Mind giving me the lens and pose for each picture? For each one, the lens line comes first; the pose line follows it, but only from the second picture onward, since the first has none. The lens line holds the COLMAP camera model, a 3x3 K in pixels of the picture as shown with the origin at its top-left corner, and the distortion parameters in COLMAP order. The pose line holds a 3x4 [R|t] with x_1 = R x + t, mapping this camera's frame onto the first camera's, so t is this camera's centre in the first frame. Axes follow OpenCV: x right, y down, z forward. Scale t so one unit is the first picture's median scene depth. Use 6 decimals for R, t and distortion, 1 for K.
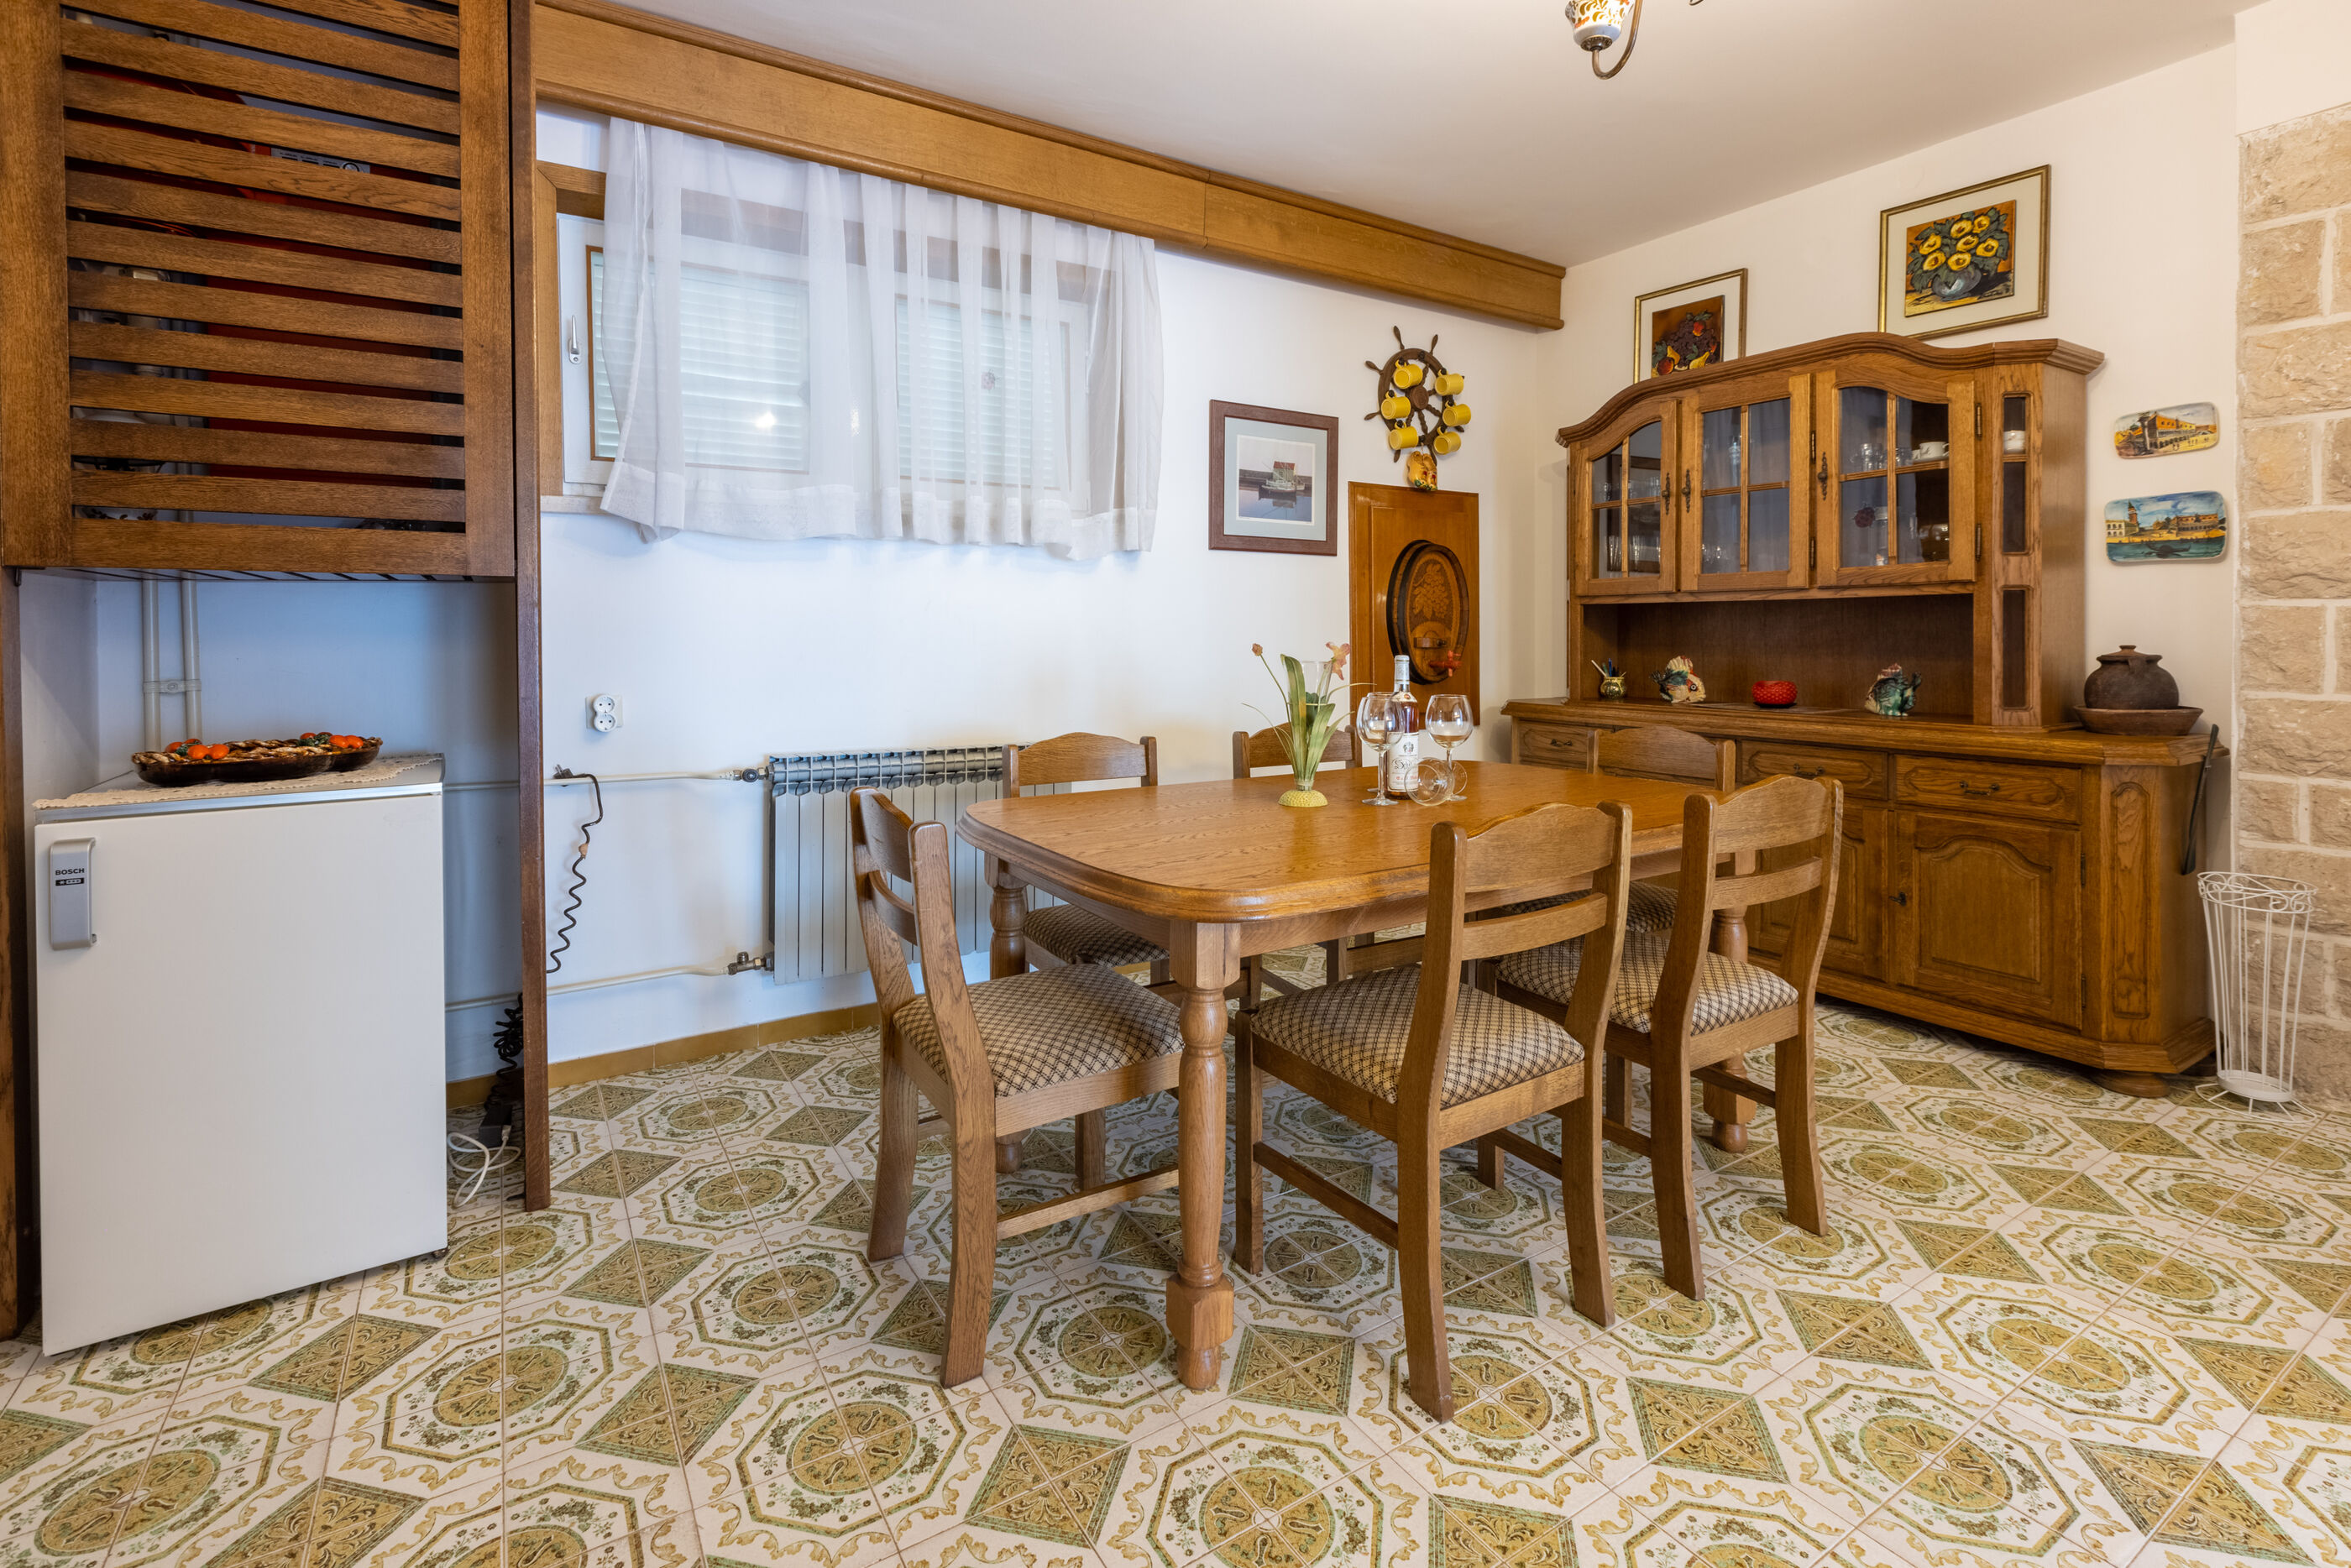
lens RADIAL K [[1077.5, 0, 1181.5], [0, 1077.5, 662.4], [0, 0, 1]] dist [0.002858, -0.000968]
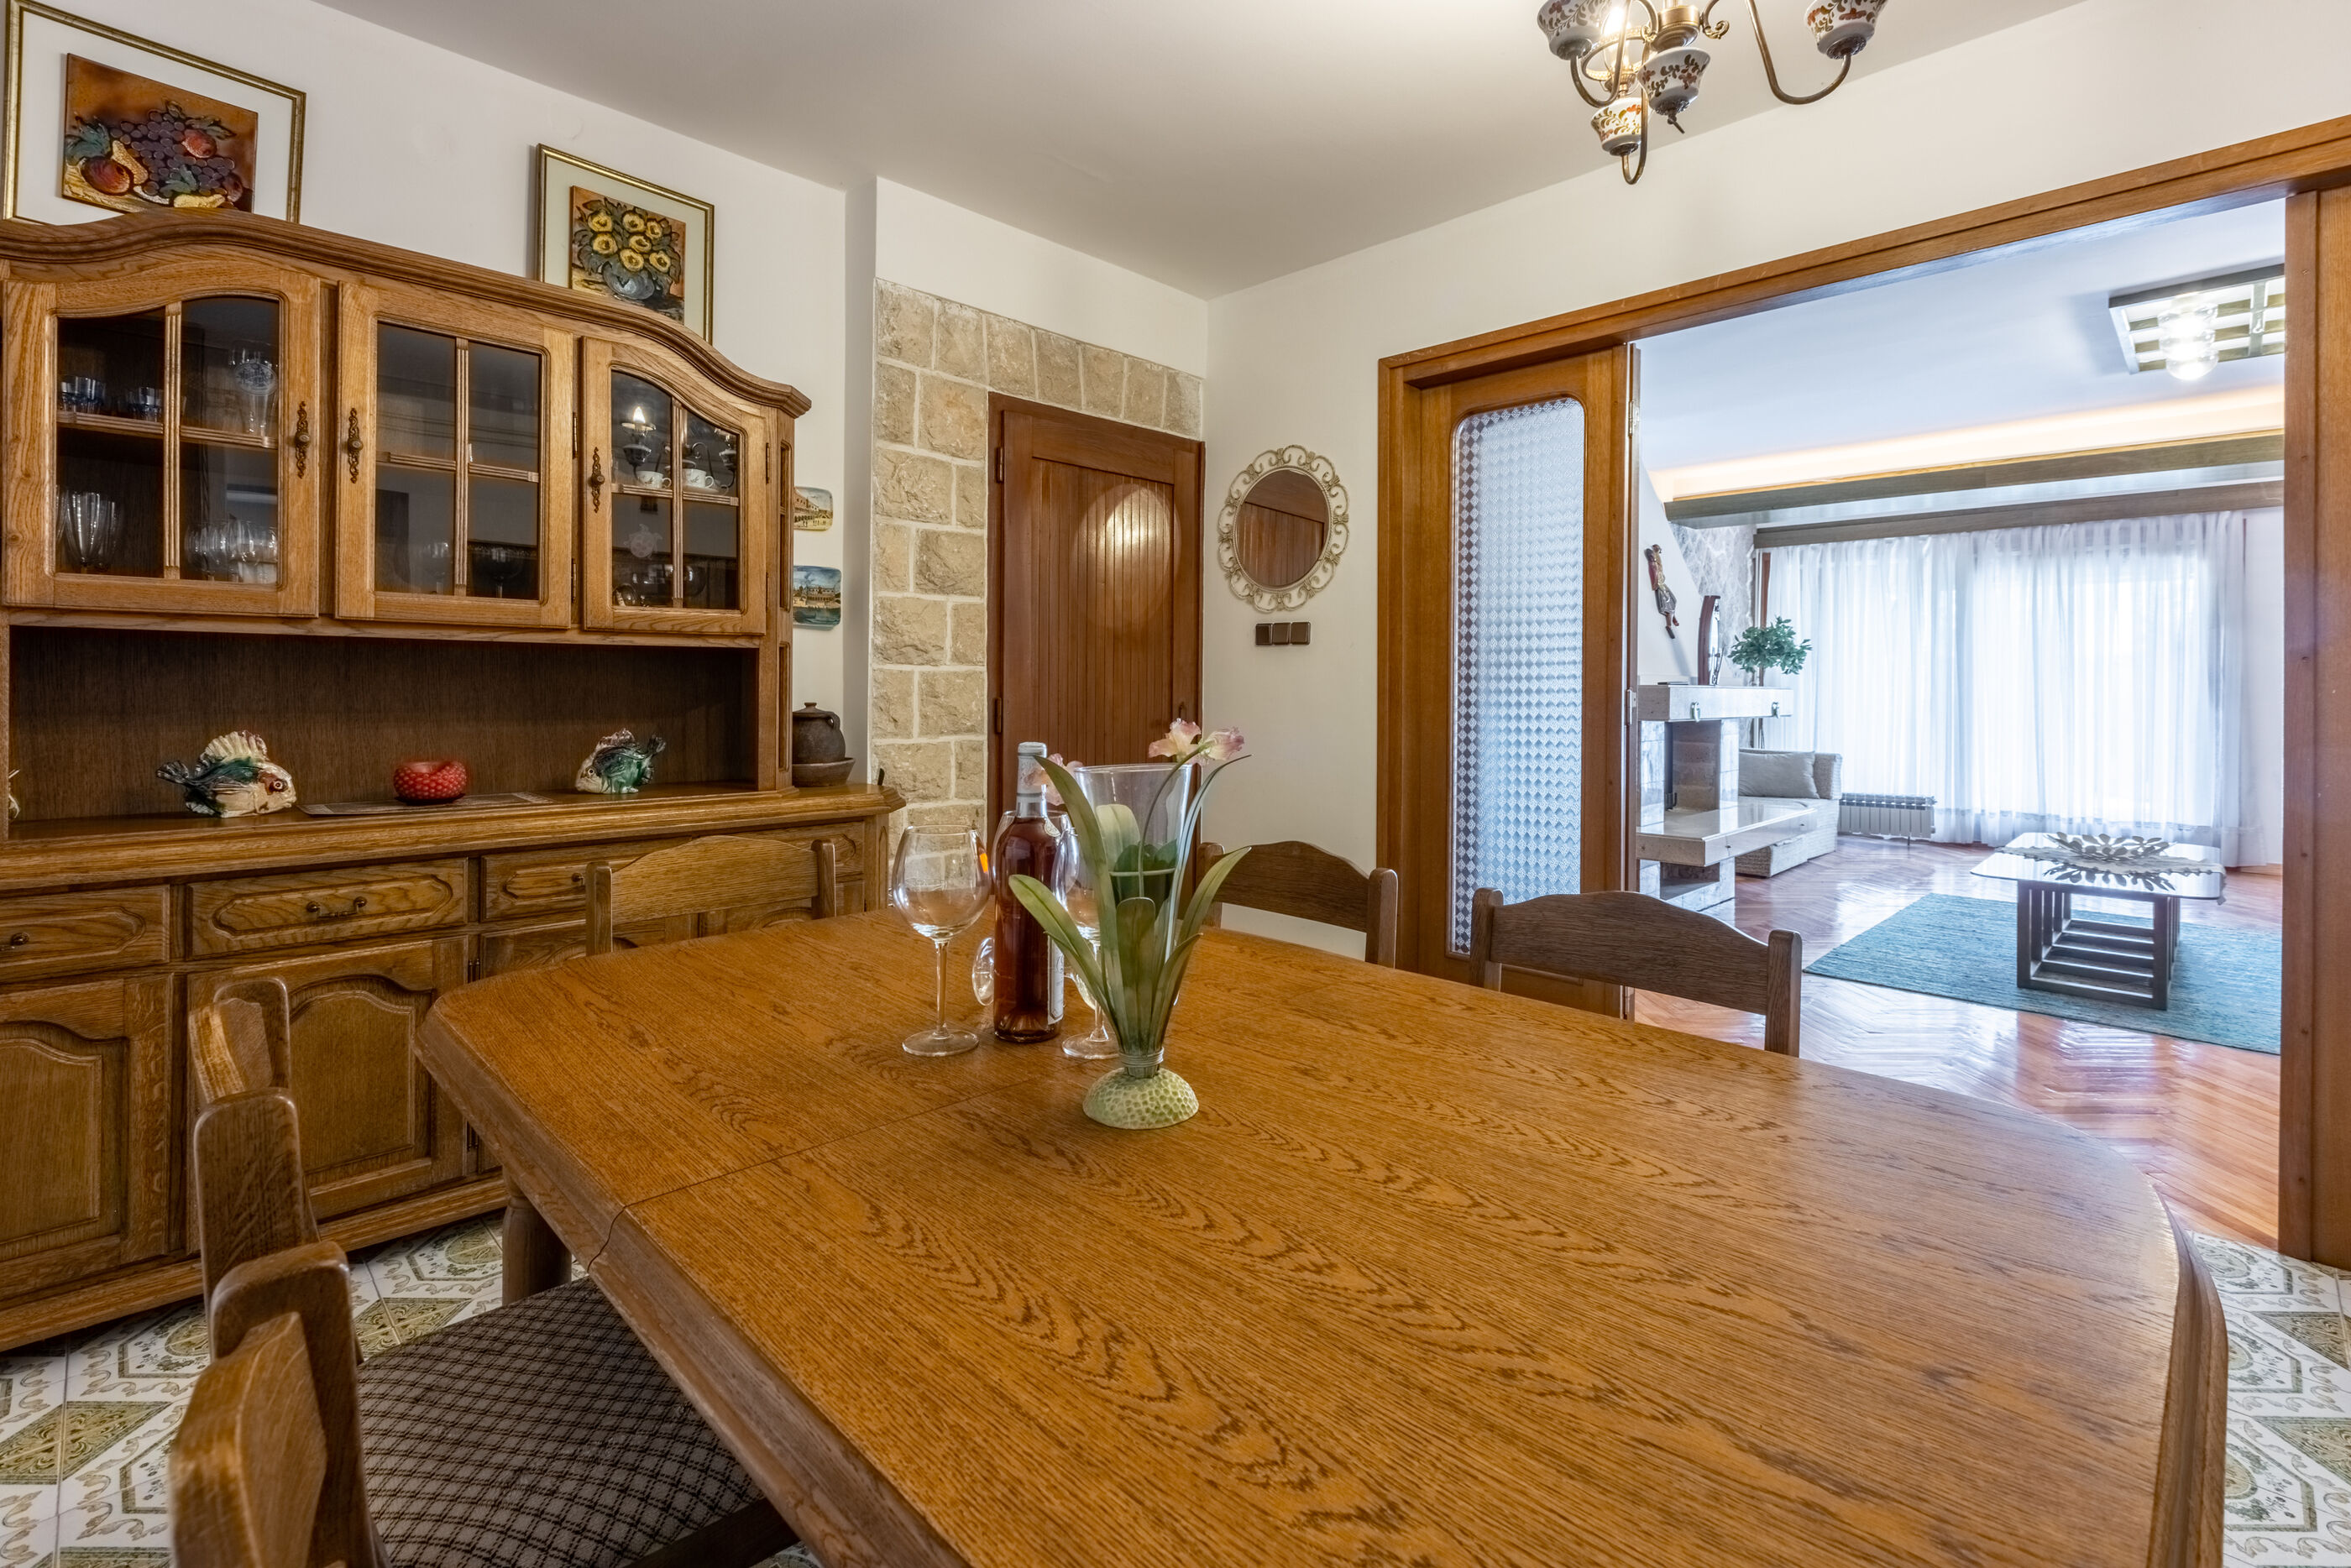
lens RADIAL K [[1077.5, 0, 1196.7], [0, 1077.5, 683.6], [0, 0, 1]] dist [0.002858, -0.000968]
pose [[-0.233671, 0.007063, 0.972290, -0.195736], [0.024787, 0.999692, -0.001305, -0.018534], [-0.972000, 0.023795, -0.233774, 0.683930]]
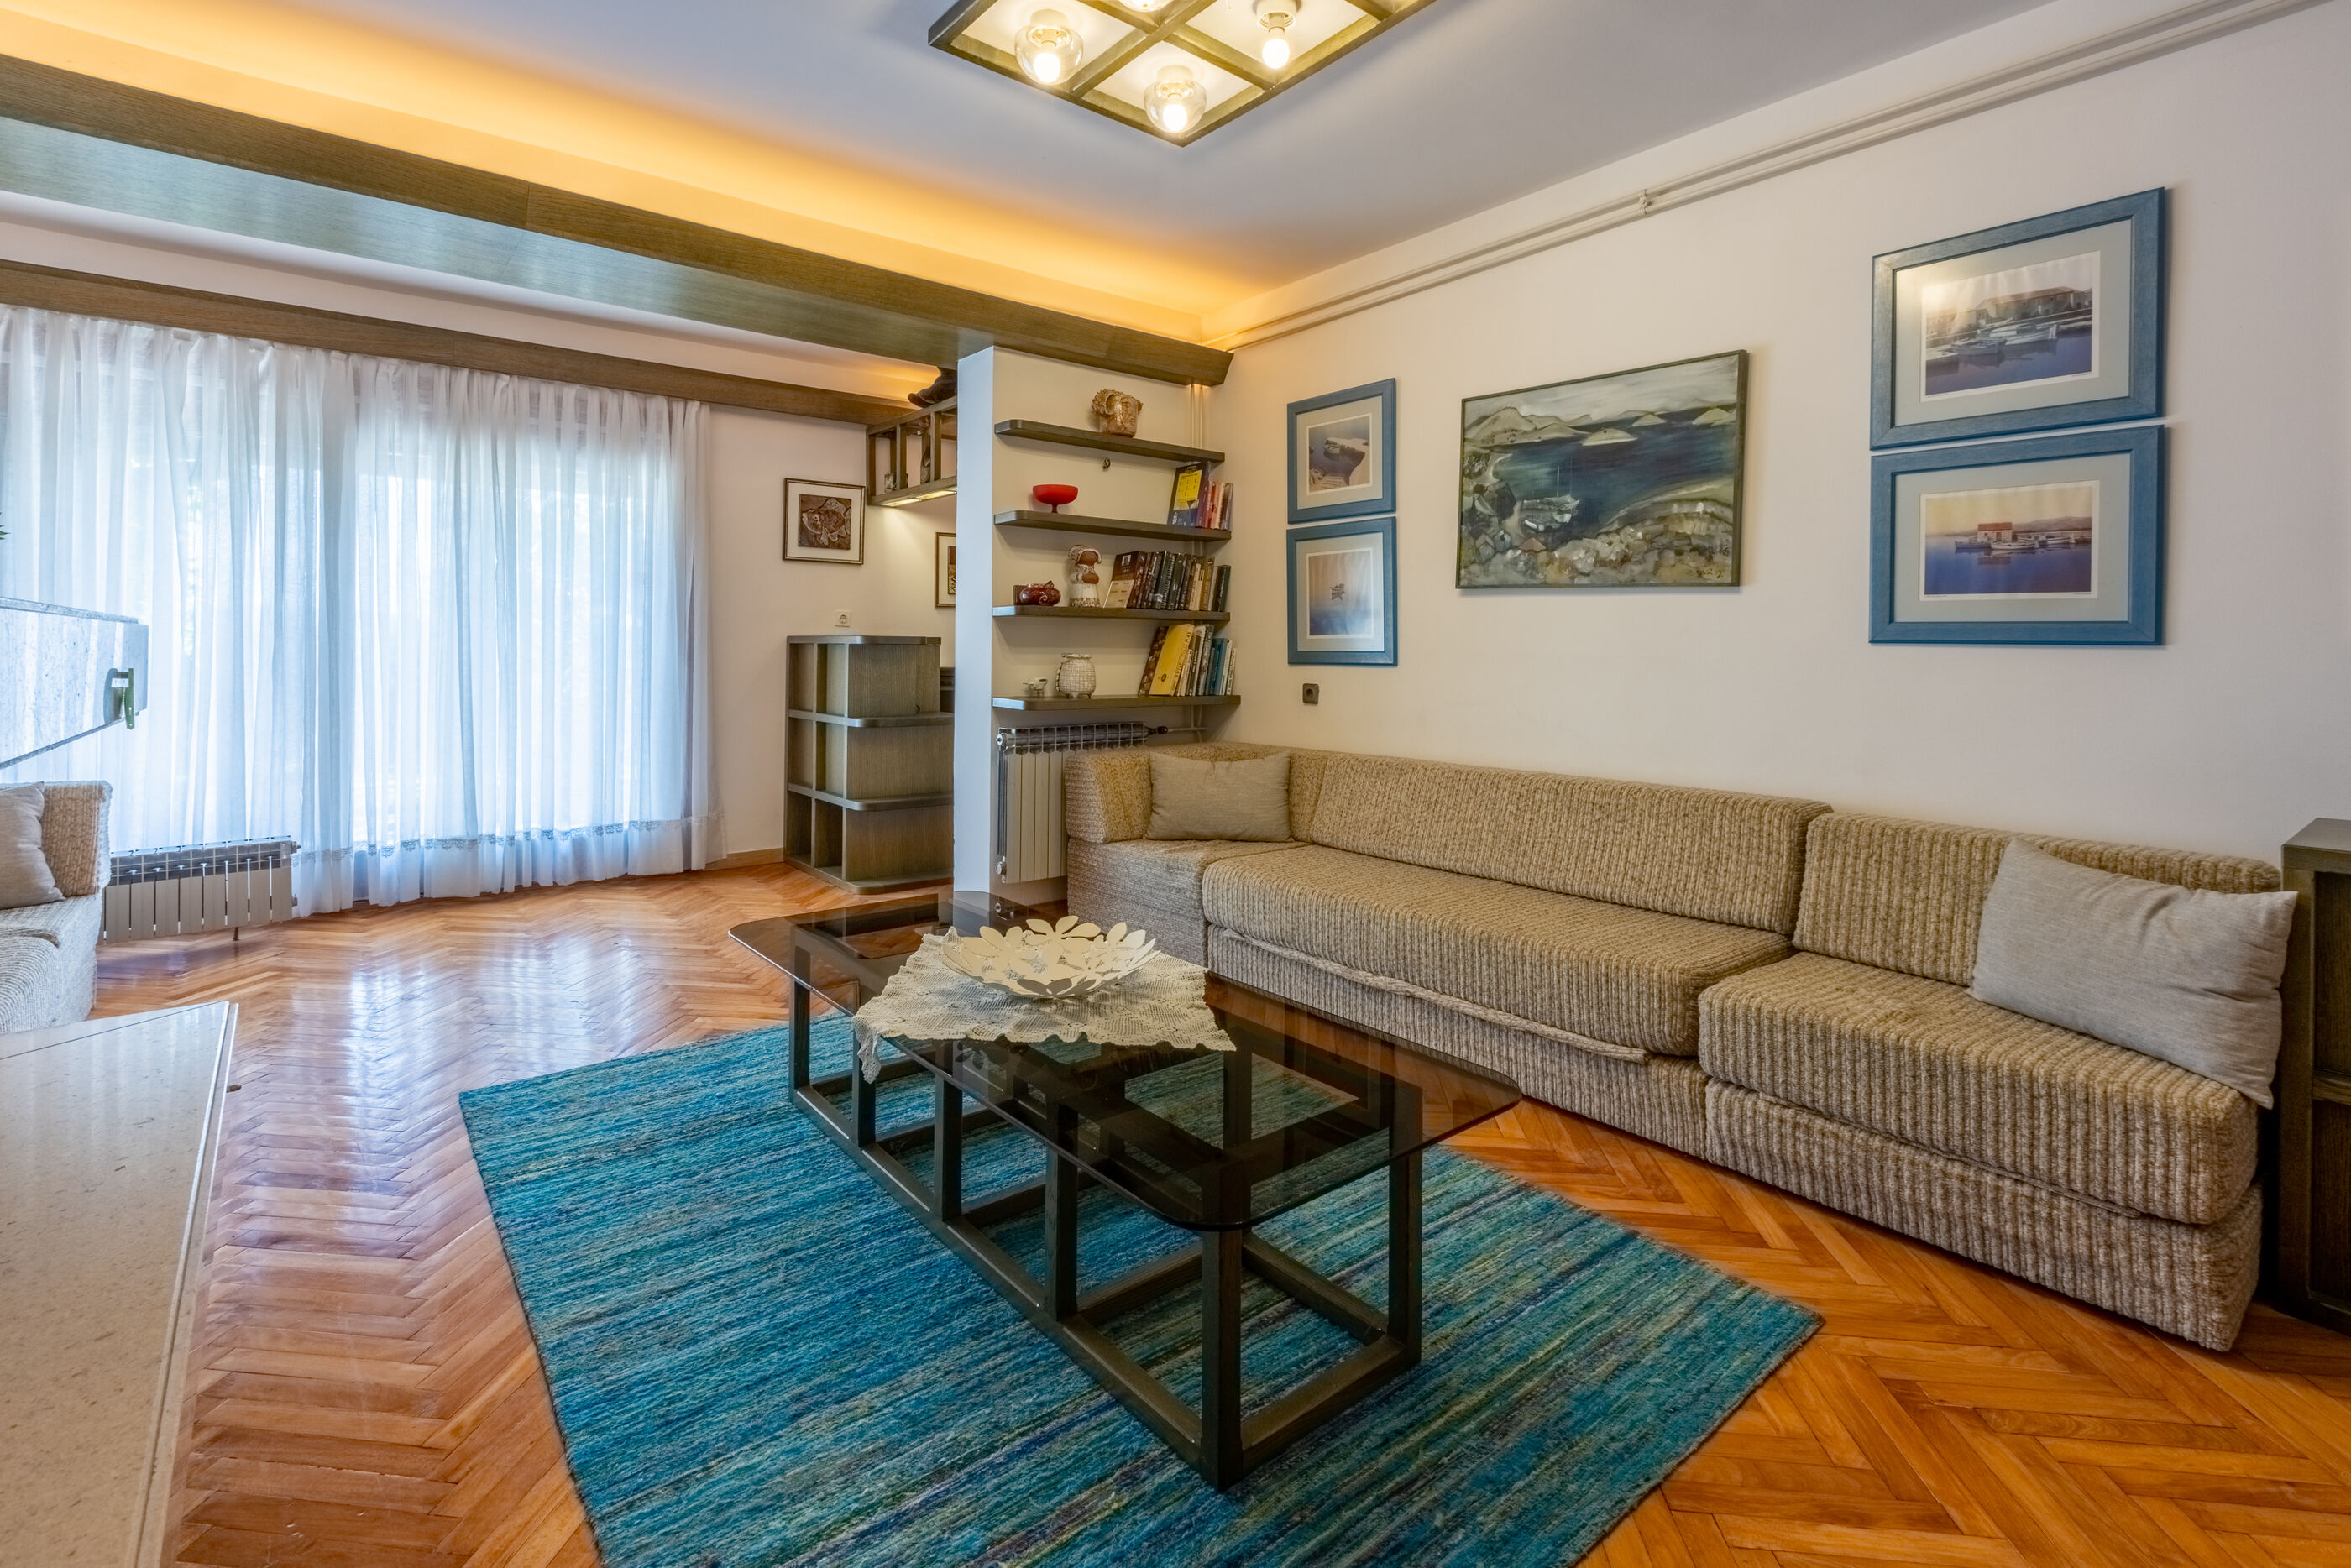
lens RADIAL K [[1077.5, 0, 1148.1], [0, 1077.5, 645.3], [0, 0, 1]] dist [0.002858, -0.000968]
pose [[-0.995029, -0.002081, -0.099567, 0.818958], [-0.005022, 0.999558, 0.029289, 0.002152], [0.099463, 0.029643, -0.994600, -0.065136]]
